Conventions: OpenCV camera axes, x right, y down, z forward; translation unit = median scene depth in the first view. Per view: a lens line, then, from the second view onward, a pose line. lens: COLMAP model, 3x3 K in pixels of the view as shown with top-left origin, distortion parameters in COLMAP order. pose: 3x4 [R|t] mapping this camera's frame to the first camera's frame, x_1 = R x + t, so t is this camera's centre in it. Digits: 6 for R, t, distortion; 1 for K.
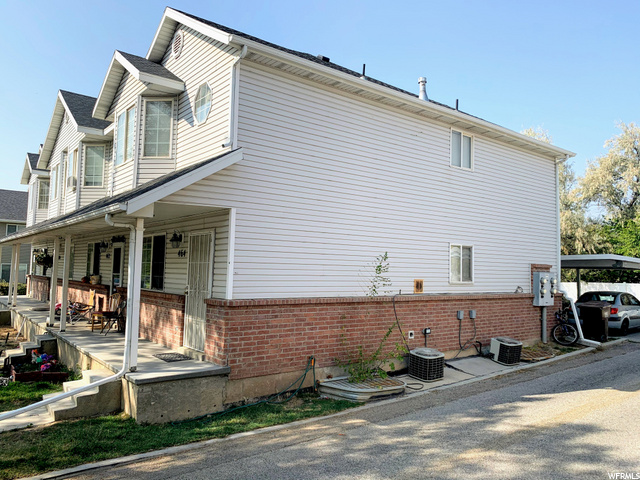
lens RADIAL K [[490.8, 0, 323.8], [0, 490.8, 234.1], [0, 0, 1]] dist [0.028124, -0.065653]
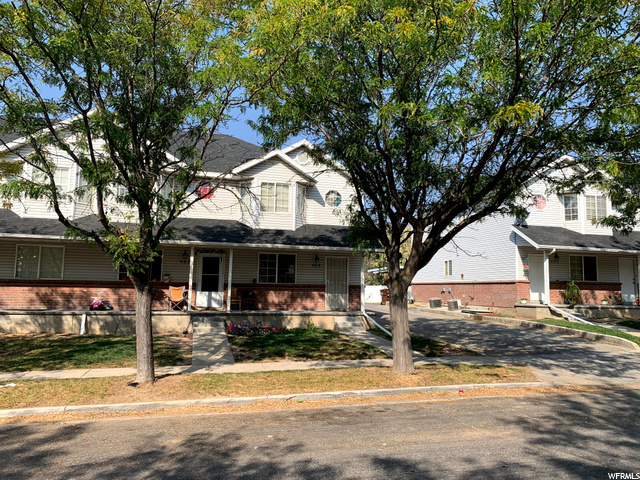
lens RADIAL K [[490.8, 0, 324.5], [0, 490.8, 237.0], [0, 0, 1]] dist [0.028124, -0.065653]
pose [[0.408023, 0.087383, 0.908780, -2.174817], [-0.076022, 0.995204, -0.061561, 0.045257], [-0.909801, -0.043969, 0.412709, 0.102843]]
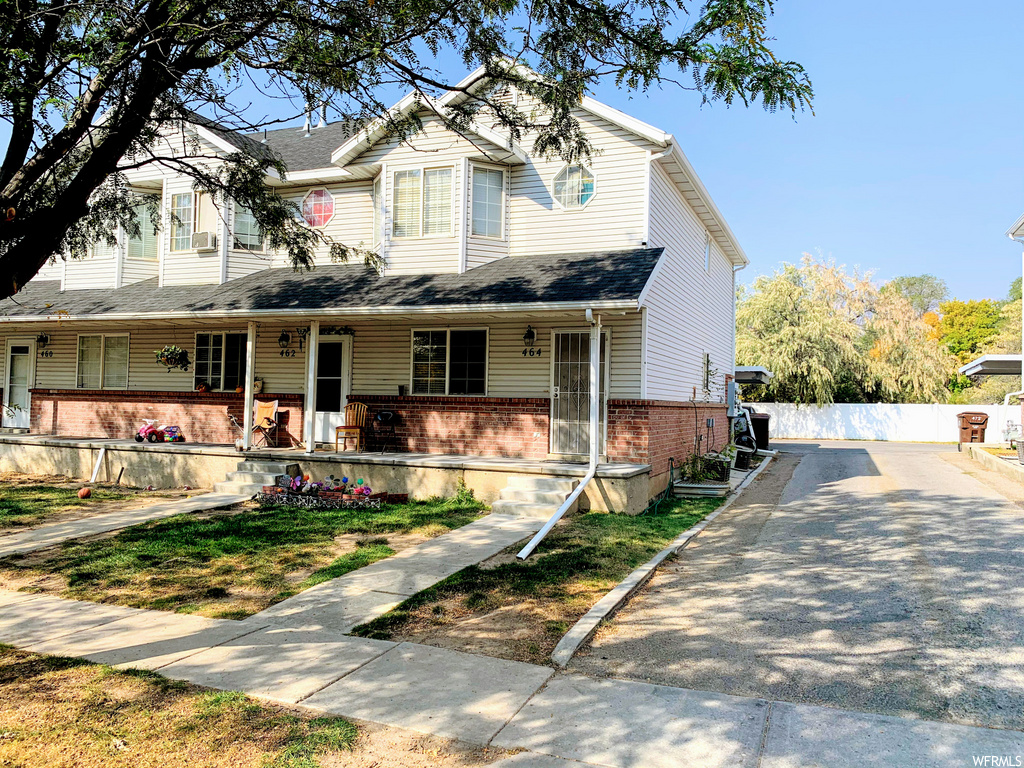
lens RADIAL K [[785.3, 0, 518.0], [0, 785.3, 393.4], [0, 0, 1]] dist [0.028124, -0.065653]
pose [[0.876535, 0.006528, 0.481294, -0.982760], [-0.041254, 0.997248, 0.061606, 0.026824], [-0.479567, -0.073855, 0.874392, -0.233701]]
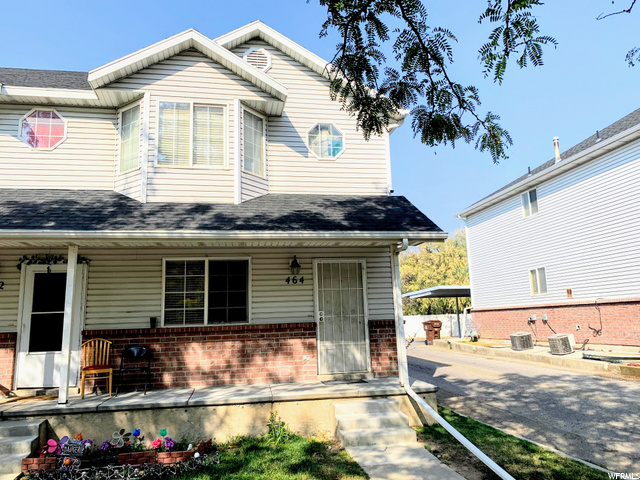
lens RADIAL K [[490.8, 0, 315.1], [0, 490.8, 235.3], [0, 0, 1]] dist [0.028124, -0.065653]
pose [[0.479191, 0.121249, 0.869296, -1.111043], [-0.024756, 0.991886, -0.124701, 0.069968], [-0.877361, 0.038235, 0.478304, 0.492579]]
